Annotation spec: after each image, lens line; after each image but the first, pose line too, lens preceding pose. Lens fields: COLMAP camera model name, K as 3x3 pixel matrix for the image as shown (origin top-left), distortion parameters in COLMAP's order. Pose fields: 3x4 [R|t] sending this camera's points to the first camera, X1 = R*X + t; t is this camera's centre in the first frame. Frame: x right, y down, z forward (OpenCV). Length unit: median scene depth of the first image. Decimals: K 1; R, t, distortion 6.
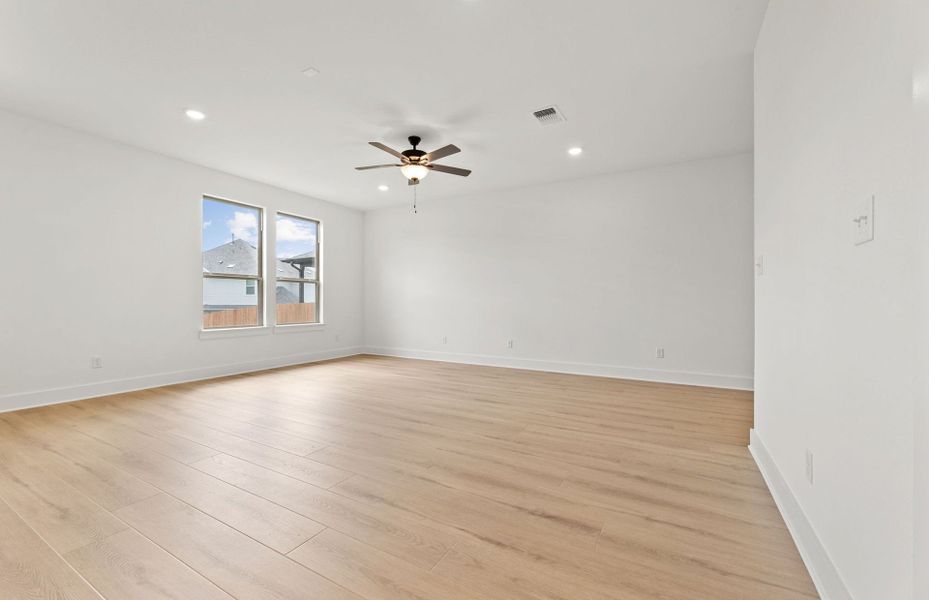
lens RADIAL K [[377.4, 0, 468.9], [0, 377.4, 301.2], [0, 0, 1]] dist [0.001679, 0.000136]
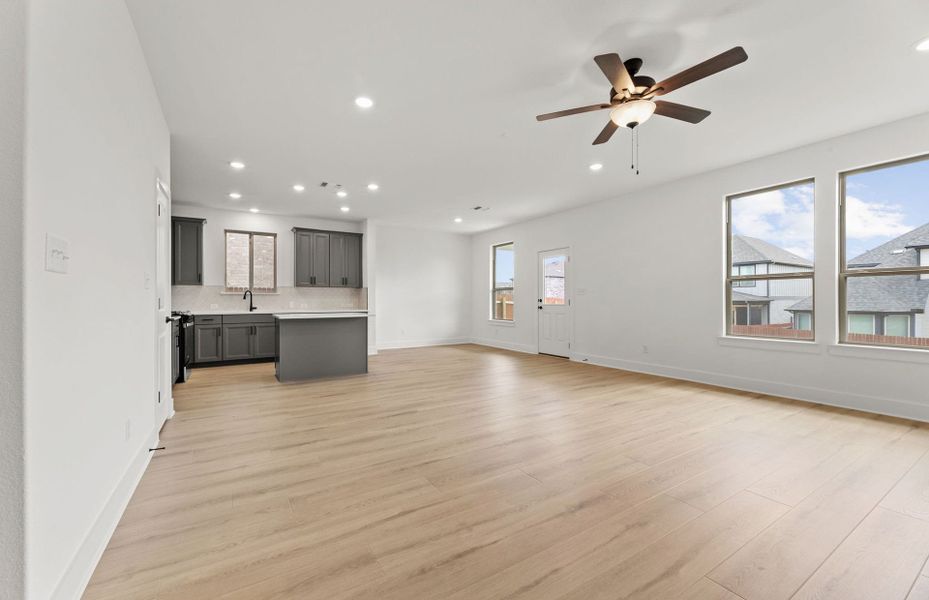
lens RADIAL K [[373.0, 0, 461.9], [0, 373.0, 300.4], [0, 0, 1]] dist [-0.001130, -0.000255]
pose [[-0.484595, 0.001119, -0.874738, 0.653328], [0.003609, 0.999993, -0.000720, -0.023740], [0.874731, -0.003505, -0.484596, 1.202428]]
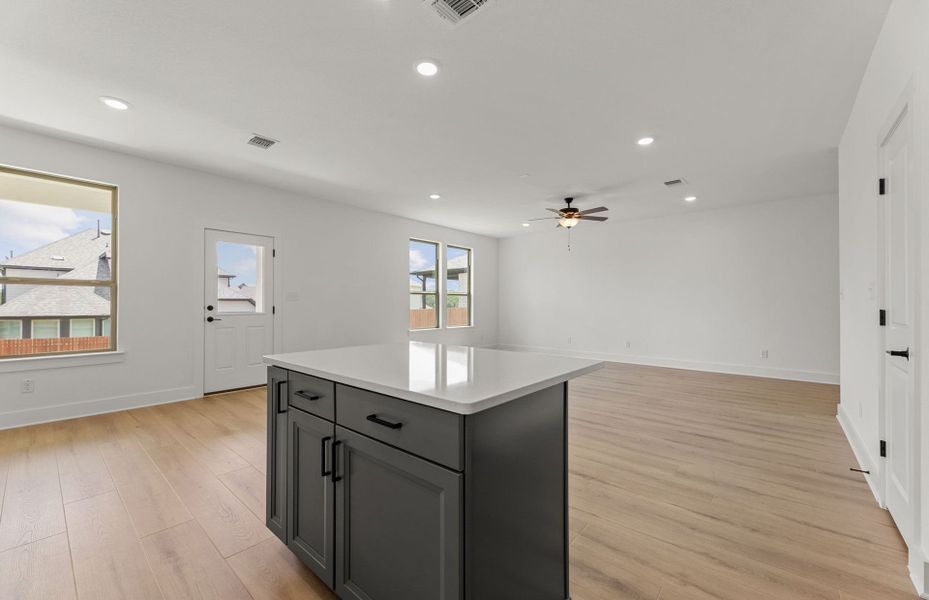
lens RADIAL K [[373.0, 0, 461.9], [0, 373.0, 300.4], [0, 0, 1]] dist [-0.001130, -0.000255]
pose [[0.979726, -0.001039, -0.200340, -0.287315], [-0.000281, 0.999978, -0.006559, -0.039745], [0.200342, 0.006482, 0.979705, -0.520476]]
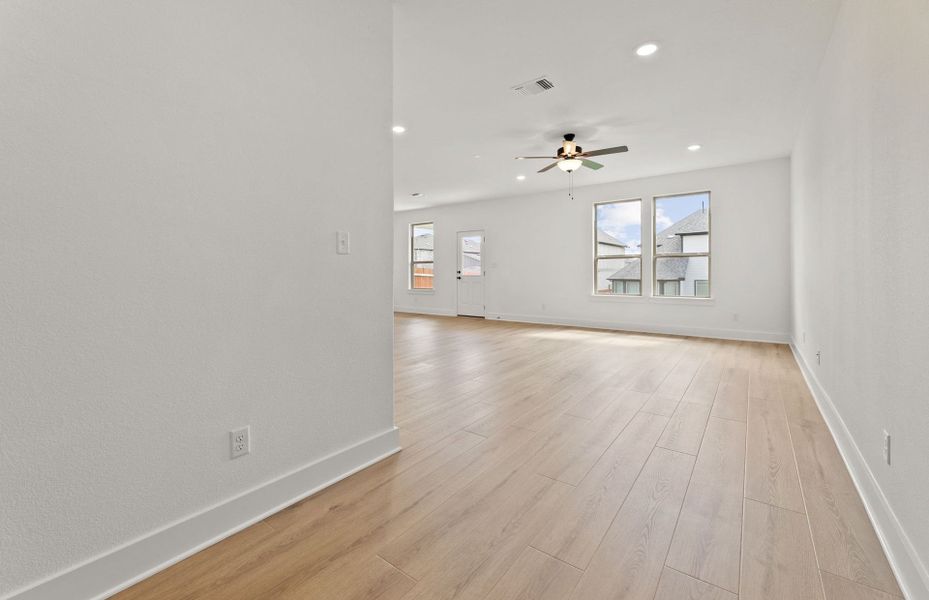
lens RADIAL K [[375.7, 0, 465.1], [0, 375.7, 271.6], [0, 0, 1]] dist [-0.000089, -0.000040]
pose [[-0.139432, 0.000288, -0.990232, 1.155983], [0.006423, 0.999979, -0.000614, -0.023934], [0.990211, -0.006446, -0.139431, 0.972631]]
